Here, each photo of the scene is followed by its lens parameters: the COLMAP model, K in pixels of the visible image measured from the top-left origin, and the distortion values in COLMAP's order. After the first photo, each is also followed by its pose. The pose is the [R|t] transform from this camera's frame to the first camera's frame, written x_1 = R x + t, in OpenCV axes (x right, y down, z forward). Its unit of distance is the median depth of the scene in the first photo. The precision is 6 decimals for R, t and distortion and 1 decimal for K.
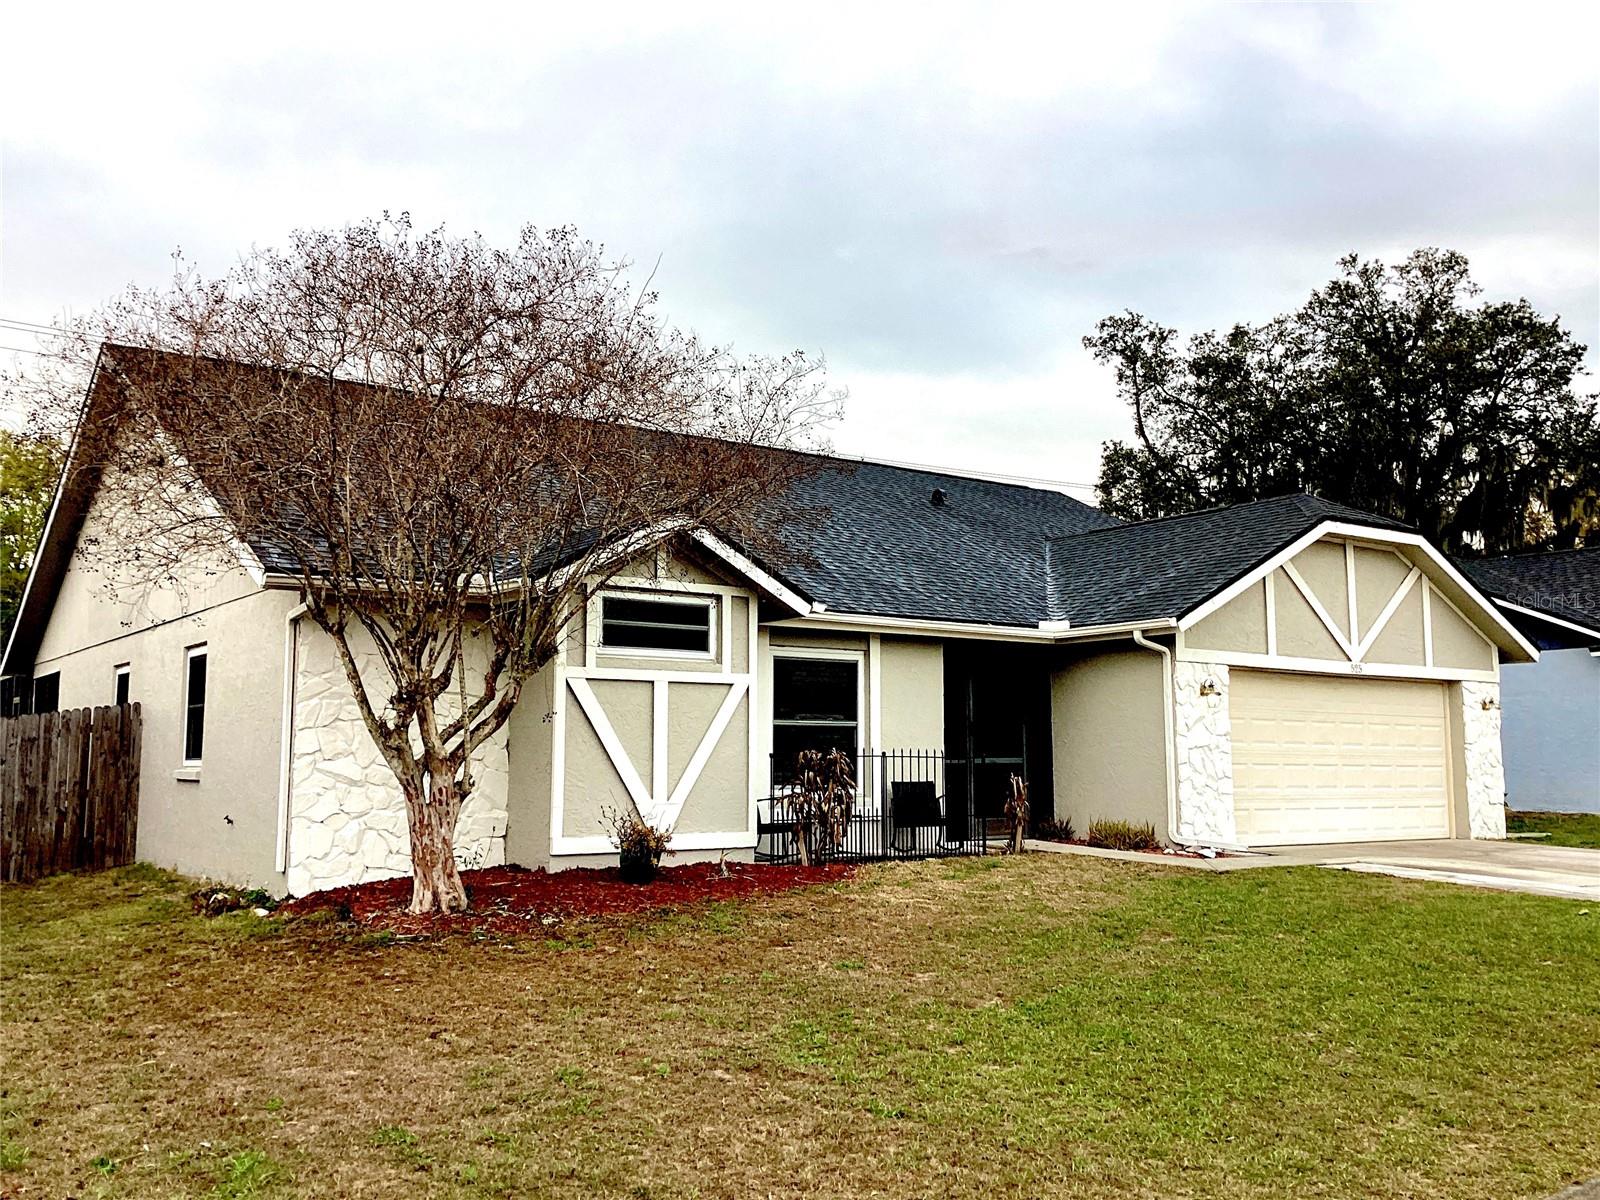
lens RADIAL K [[1445.5, 0, 800.0], [0, 1445.5, 600.0], [0, 0, 1]] dist [0.039891, -0.000676]
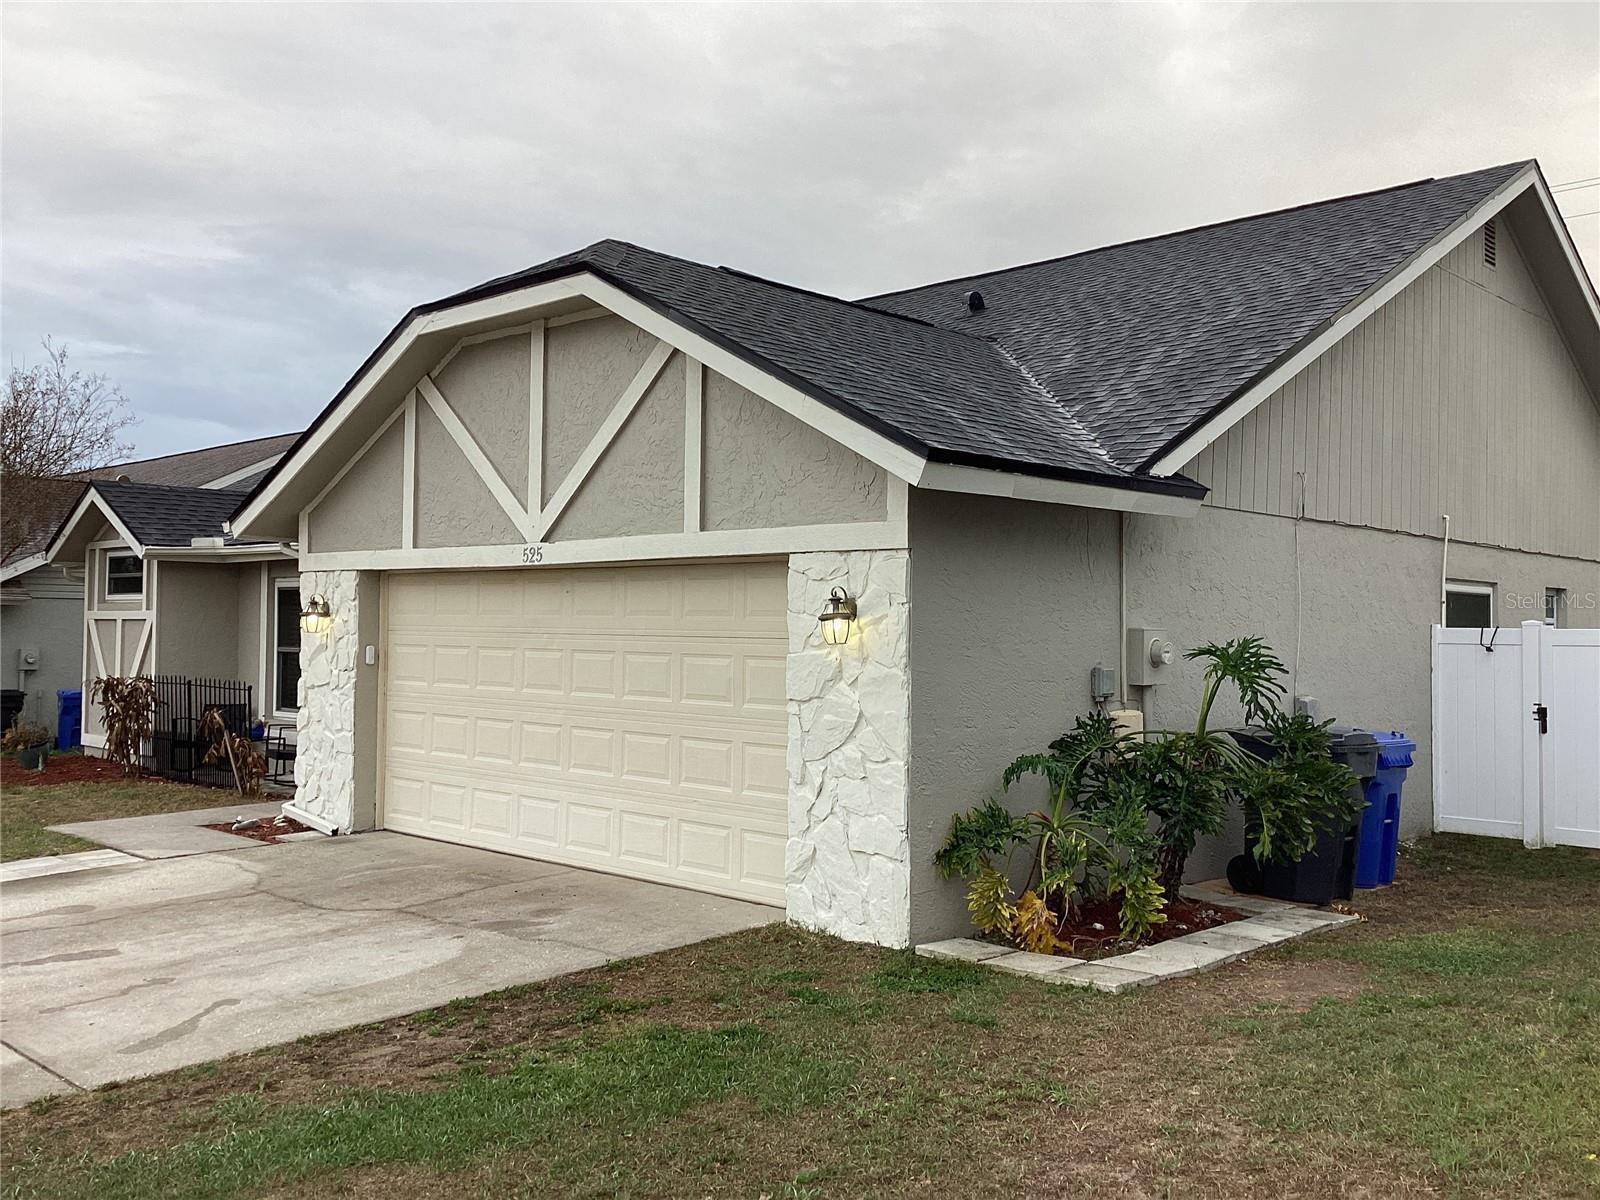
lens RADIAL K [[1445.5, 0, 800.0], [0, 1445.5, 600.0], [0, 0, 1]] dist [0.039891, -0.000676]
pose [[0.170934, -0.018998, -0.985099, 0.944157], [0.103437, 0.994635, -0.001233, 0.075664], [0.979838, -0.101685, 0.171982, 1.005328]]
